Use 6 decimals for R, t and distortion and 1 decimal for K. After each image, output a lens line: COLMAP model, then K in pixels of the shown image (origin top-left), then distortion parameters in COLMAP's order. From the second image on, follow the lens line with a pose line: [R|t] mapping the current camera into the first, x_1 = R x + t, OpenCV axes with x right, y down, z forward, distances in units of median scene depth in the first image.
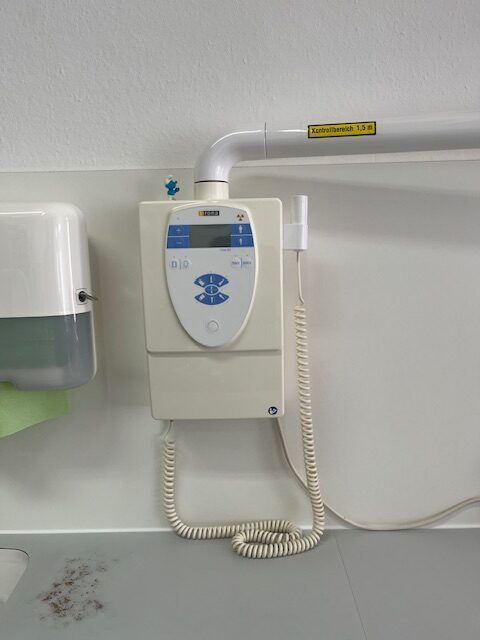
lens RADIAL K [[444.1, 0, 240.0], [0, 444.1, 320.0], [0, 0, 1]] dist [0.003525, -0.044174]
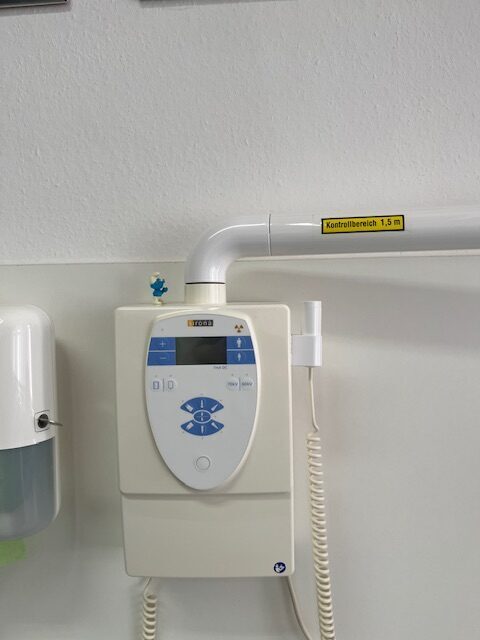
lens RADIAL K [[444.1, 0, 240.0], [0, 444.1, 320.0], [0, 0, 1]] dist [0.003525, -0.044174]
pose [[0.999827, 0.006306, -0.017497, 0.015909], [-0.008340, 0.992892, -0.118726, -0.141214], [0.016623, 0.118852, 0.992773, 0.182228]]
